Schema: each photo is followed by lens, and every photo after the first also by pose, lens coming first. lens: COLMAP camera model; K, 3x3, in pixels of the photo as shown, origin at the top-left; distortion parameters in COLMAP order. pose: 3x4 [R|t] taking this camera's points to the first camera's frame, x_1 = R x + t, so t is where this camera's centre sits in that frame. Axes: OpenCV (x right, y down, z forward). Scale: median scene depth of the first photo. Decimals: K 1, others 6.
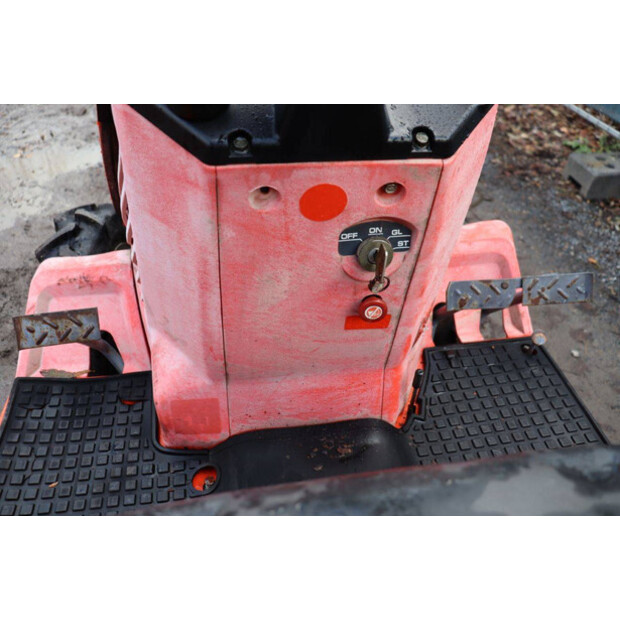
lens RADIAL K [[502.4, 0, 309.2], [0, 502.4, 309.7], [0, 0, 1]] dist [-0.124019, 0.080225]
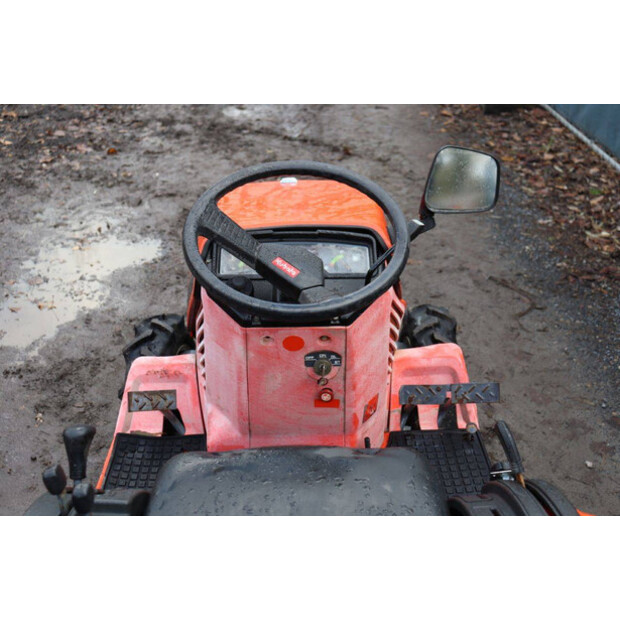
lens RADIAL K [[668.6, 0, 307.7], [0, 668.6, 313.4], [0, 0, 1]] dist [-0.005539, 0.000000]
pose [[0.990802, 0.033619, -0.131075, 0.227354], [-0.054752, 0.985414, -0.161124, 0.062690], [0.123747, 0.166818, 0.978191, -0.921804]]
